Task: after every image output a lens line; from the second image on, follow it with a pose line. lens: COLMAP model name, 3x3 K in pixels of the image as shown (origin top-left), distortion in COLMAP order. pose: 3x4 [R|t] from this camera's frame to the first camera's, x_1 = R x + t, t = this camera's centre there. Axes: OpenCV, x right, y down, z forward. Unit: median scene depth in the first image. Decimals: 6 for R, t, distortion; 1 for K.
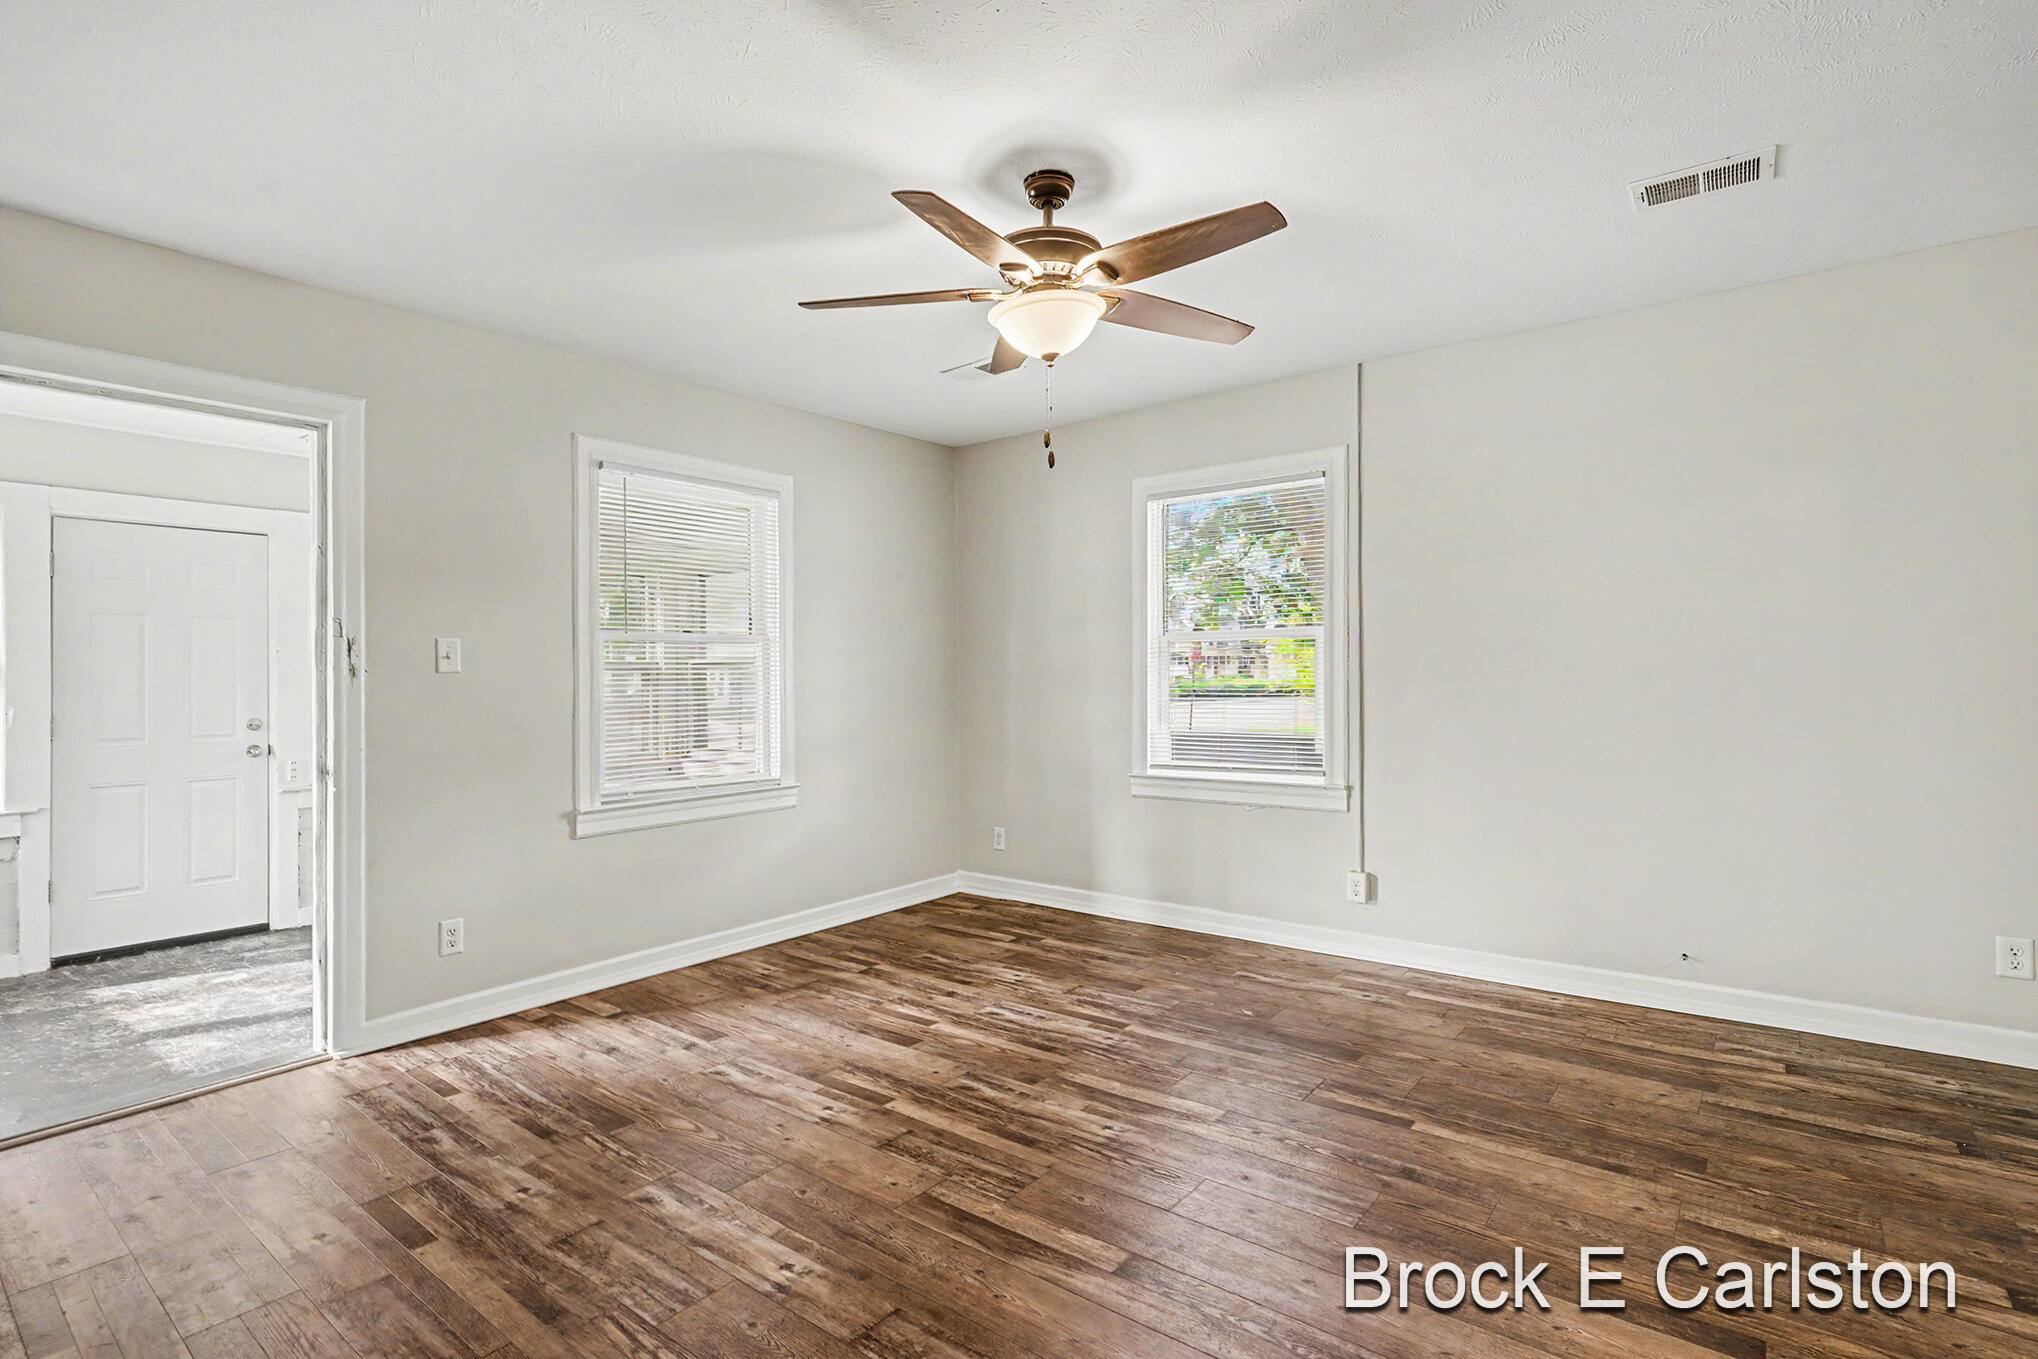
lens RADIAL K [[982.7, 0, 1015.1], [0, 982.7, 684.2], [0, 0, 1]] dist [-0.002602, 0.003160]
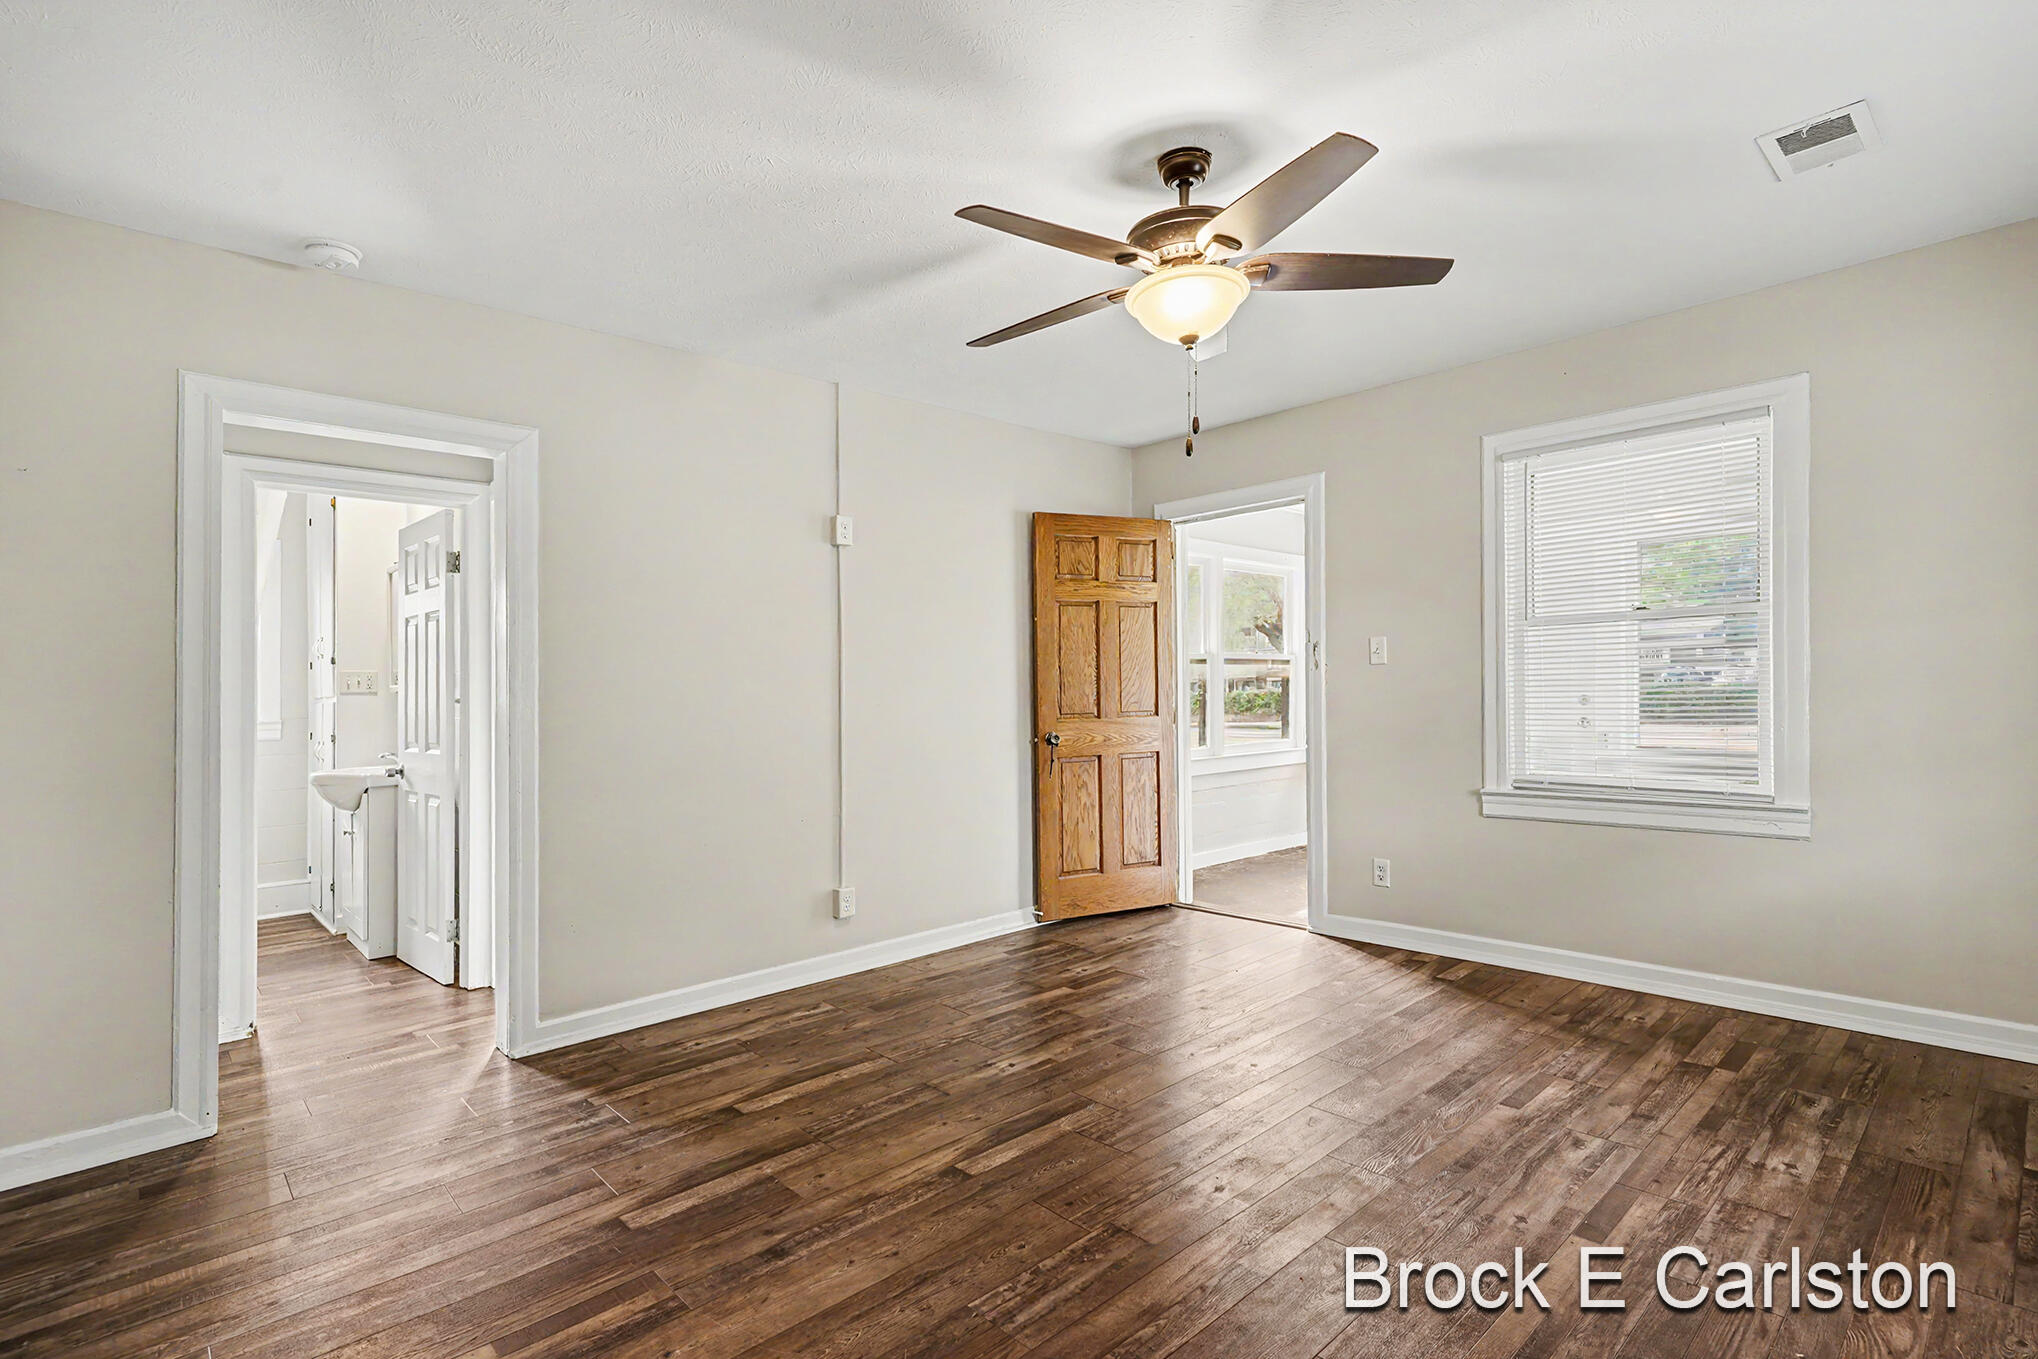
lens RADIAL K [[989.4, 0, 1029.4], [0, 989.4, 666.4], [0, 0, 1]] dist [0.000774, 0.001812]
pose [[-0.140000, -0.000373, -0.990151, 0.736608], [0.024088, 0.999703, -0.003782, -0.014479], [0.989858, -0.024380, -0.139949, 0.713973]]
